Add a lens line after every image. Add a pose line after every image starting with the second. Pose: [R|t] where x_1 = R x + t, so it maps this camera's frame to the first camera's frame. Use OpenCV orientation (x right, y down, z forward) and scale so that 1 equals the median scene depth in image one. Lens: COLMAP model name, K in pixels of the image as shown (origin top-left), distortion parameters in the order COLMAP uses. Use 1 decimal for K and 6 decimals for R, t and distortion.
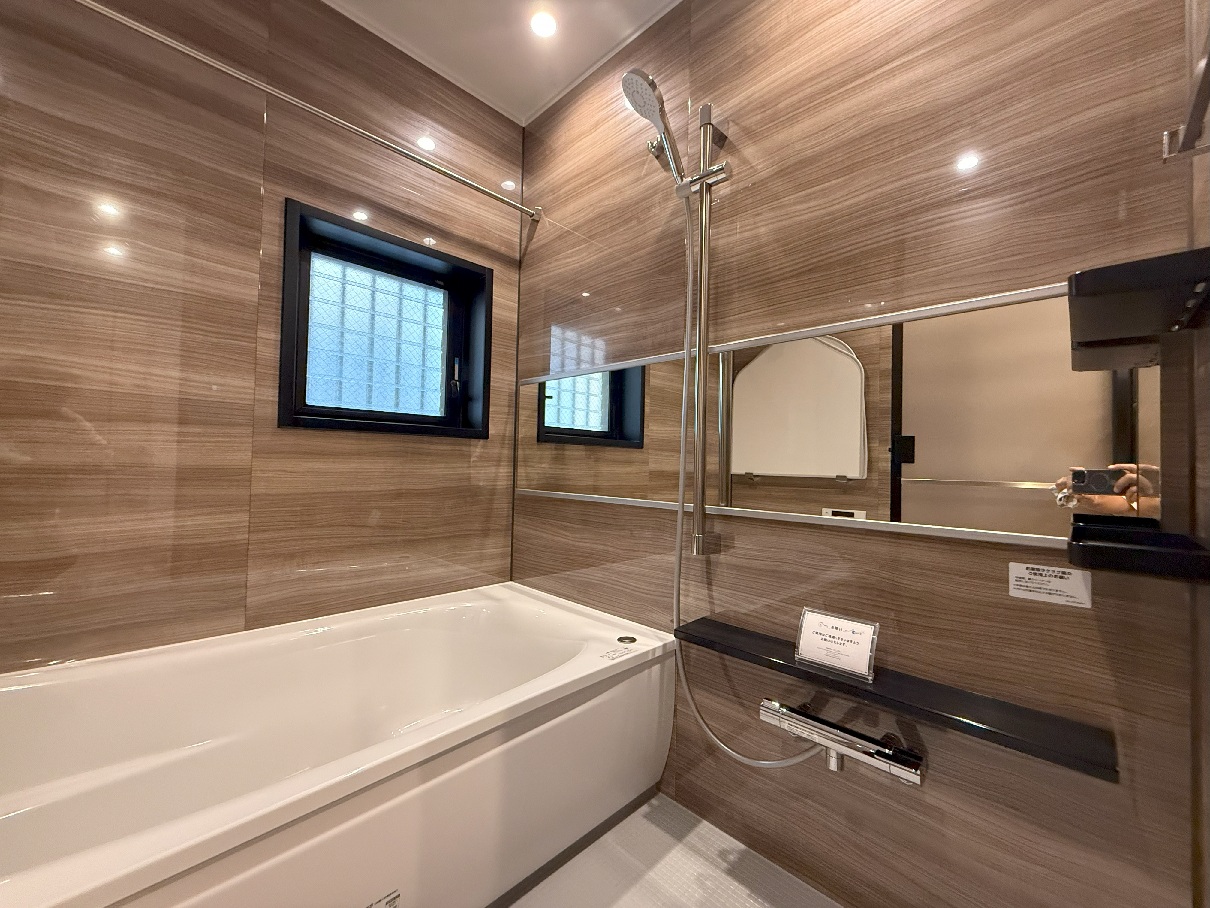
lens RADIAL K [[483.4, 0, 605.1], [0, 483.4, 452.5], [0, 0, 1]] dist [0.001345, 0.000094]
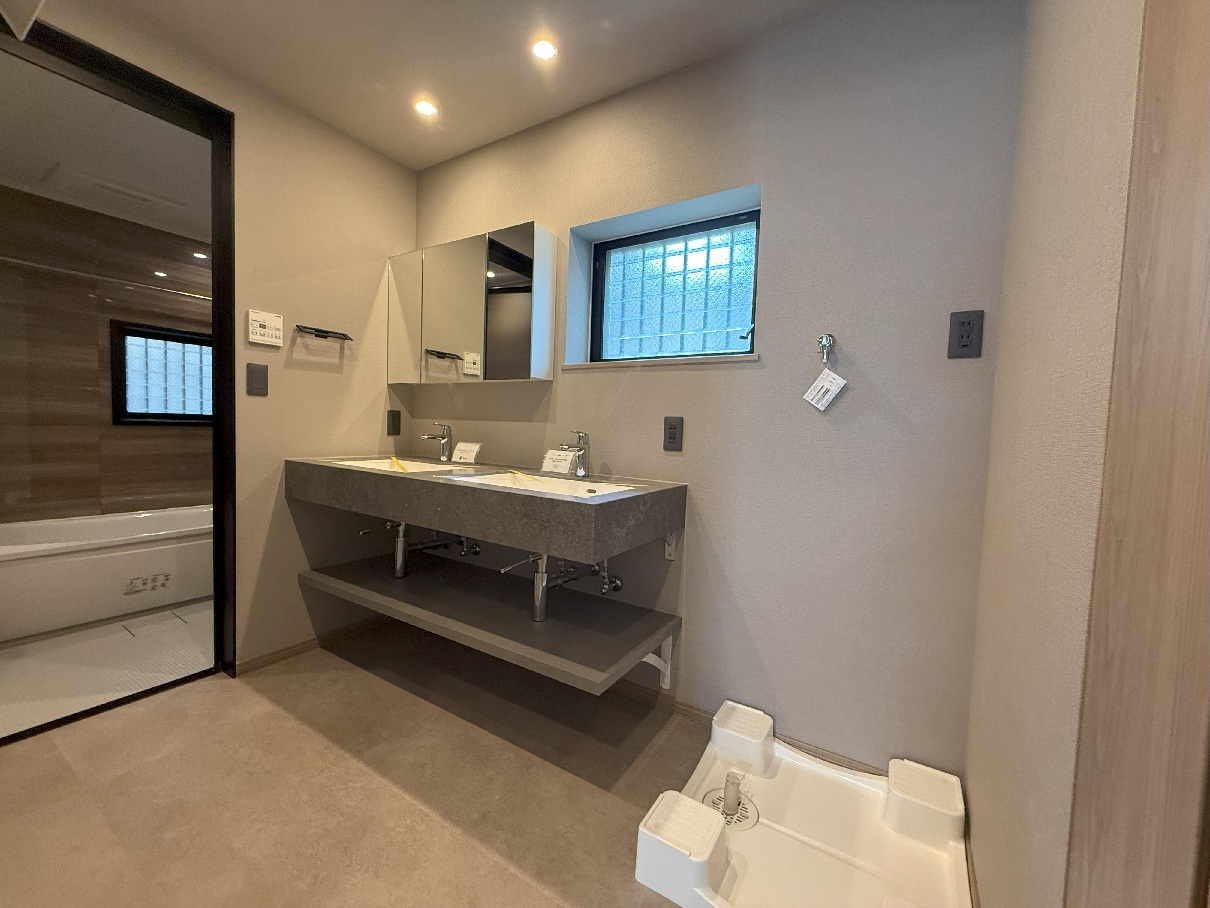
lens RADIAL K [[483.4, 0, 606.1], [0, 483.4, 454.5], [0, 0, 1]] dist [0.001345, 0.000094]
pose [[0.973959, 0.000392, 0.226722, 0.907355], [-0.017690, 0.997081, 0.074267, -0.108990], [-0.226031, -0.076344, 0.971124, -1.486851]]
